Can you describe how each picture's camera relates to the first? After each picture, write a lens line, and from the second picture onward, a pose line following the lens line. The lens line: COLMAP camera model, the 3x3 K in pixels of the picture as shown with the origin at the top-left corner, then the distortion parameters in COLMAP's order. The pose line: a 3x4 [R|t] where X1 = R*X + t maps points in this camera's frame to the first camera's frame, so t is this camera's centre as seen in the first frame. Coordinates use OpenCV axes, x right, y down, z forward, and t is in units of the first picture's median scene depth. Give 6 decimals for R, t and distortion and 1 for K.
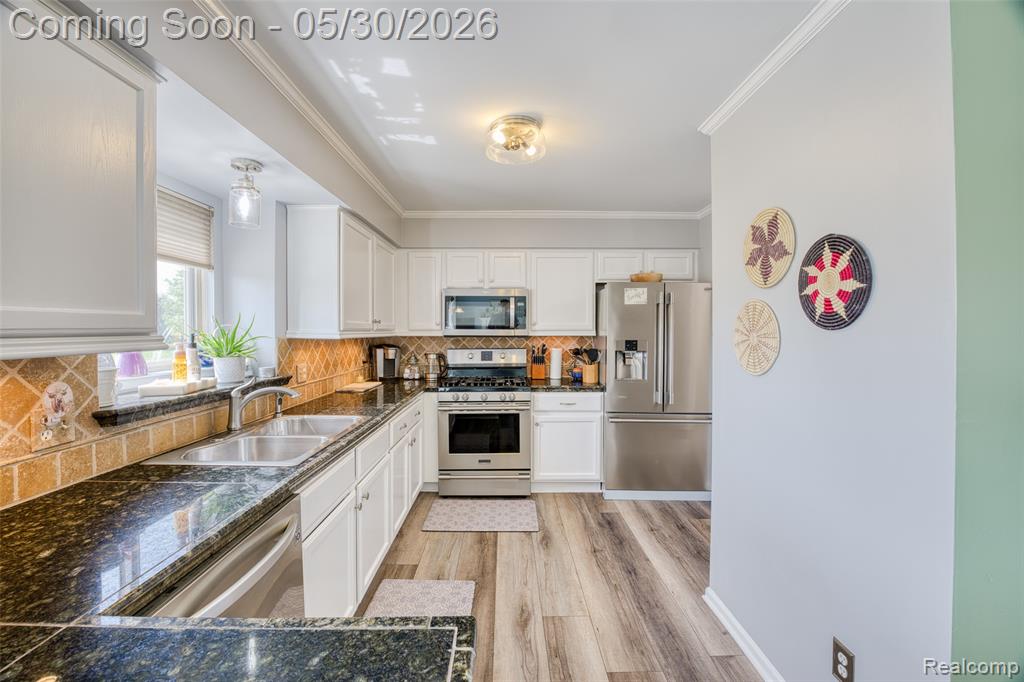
lens RADIAL K [[409.7, 0, 512.7], [0, 409.7, 335.7], [0, 0, 1]] dist [-0.019444, 0.000315]
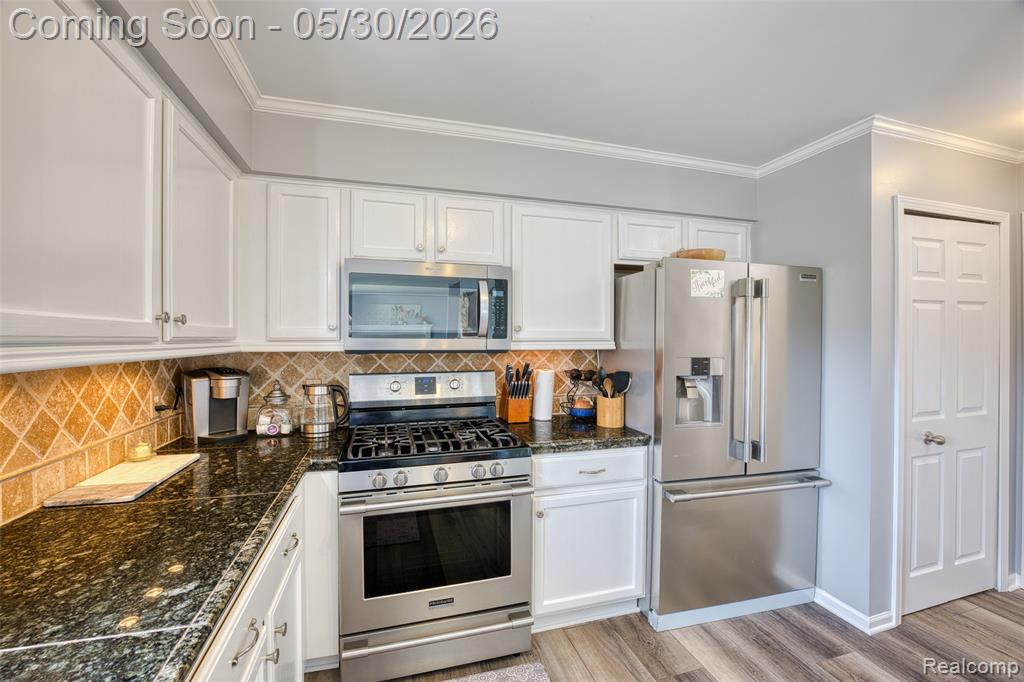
lens RADIAL K [[403.9, 0, 532.4], [0, 403.9, 342.1], [0, 0, 1]] dist [-0.026419, 0.000026]
pose [[0.947013, -0.000636, 0.321194, -0.110376], [0.002807, 0.999976, -0.006296, -0.007501], [-0.321183, 0.006864, 0.946992, 0.459776]]
